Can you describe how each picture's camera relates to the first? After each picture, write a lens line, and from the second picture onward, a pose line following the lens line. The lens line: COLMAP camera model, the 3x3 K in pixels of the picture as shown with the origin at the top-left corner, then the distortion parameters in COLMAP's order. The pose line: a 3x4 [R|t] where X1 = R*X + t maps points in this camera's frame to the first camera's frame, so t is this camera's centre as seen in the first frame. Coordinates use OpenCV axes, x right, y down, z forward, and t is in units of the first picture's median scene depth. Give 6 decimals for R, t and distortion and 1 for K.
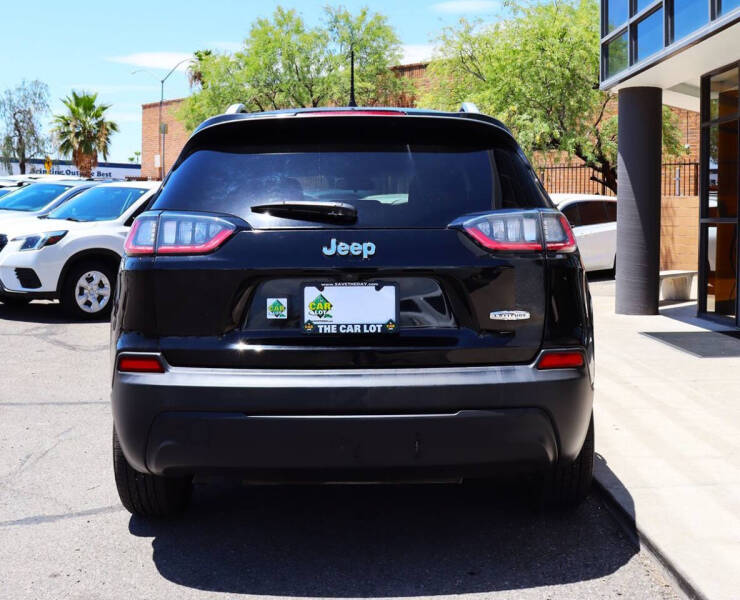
lens RADIAL K [[859.1, 0, 389.3], [0, 859.1, 244.2], [0, 0, 1]] dist [-0.088825, 0.000000]
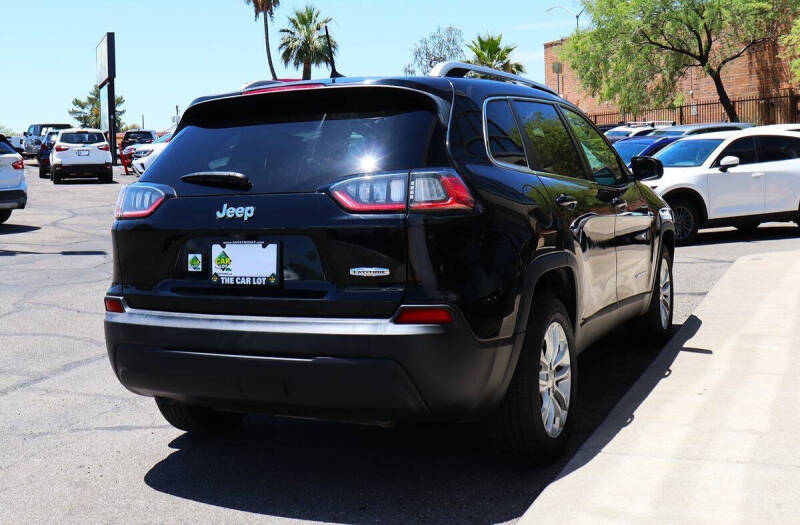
lens RADIAL K [[906.2, 0, 406.6], [0, 906.2, 219.7], [0, 0, 1]] dist [-0.124713, 0.000000]
pose [[0.901618, -0.009261, -0.432434, 0.658755], [0.025538, 0.999166, 0.031848, -0.016503], [0.431779, -0.039758, 0.901103, 0.001057]]
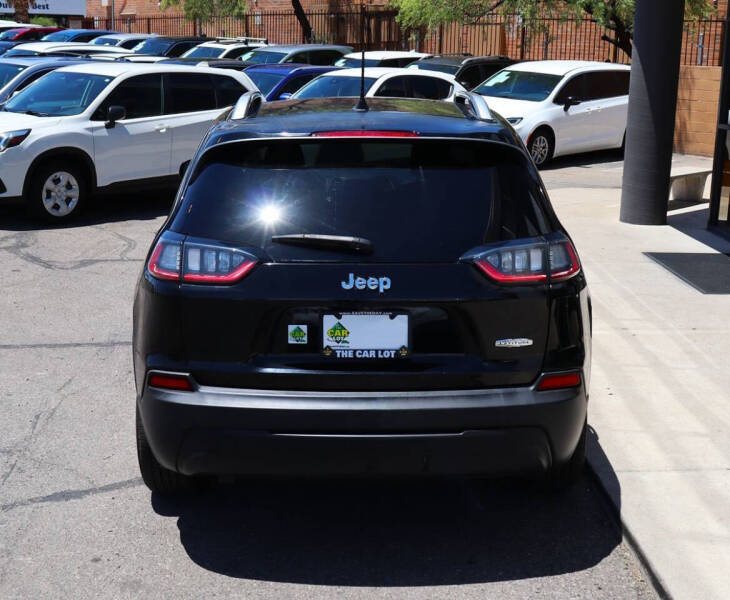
lens RADIAL K [[959.3, 0, 361.5], [0, 959.3, 300.9], [0, 0, 1]] dist [-0.092369, 0.000000]
pose [[0.999900, 0.013040, -0.005483, -0.043805], [-0.011578, 0.977094, 0.212494, -0.216099], [0.008128, -0.212409, 0.977147, -0.160186]]
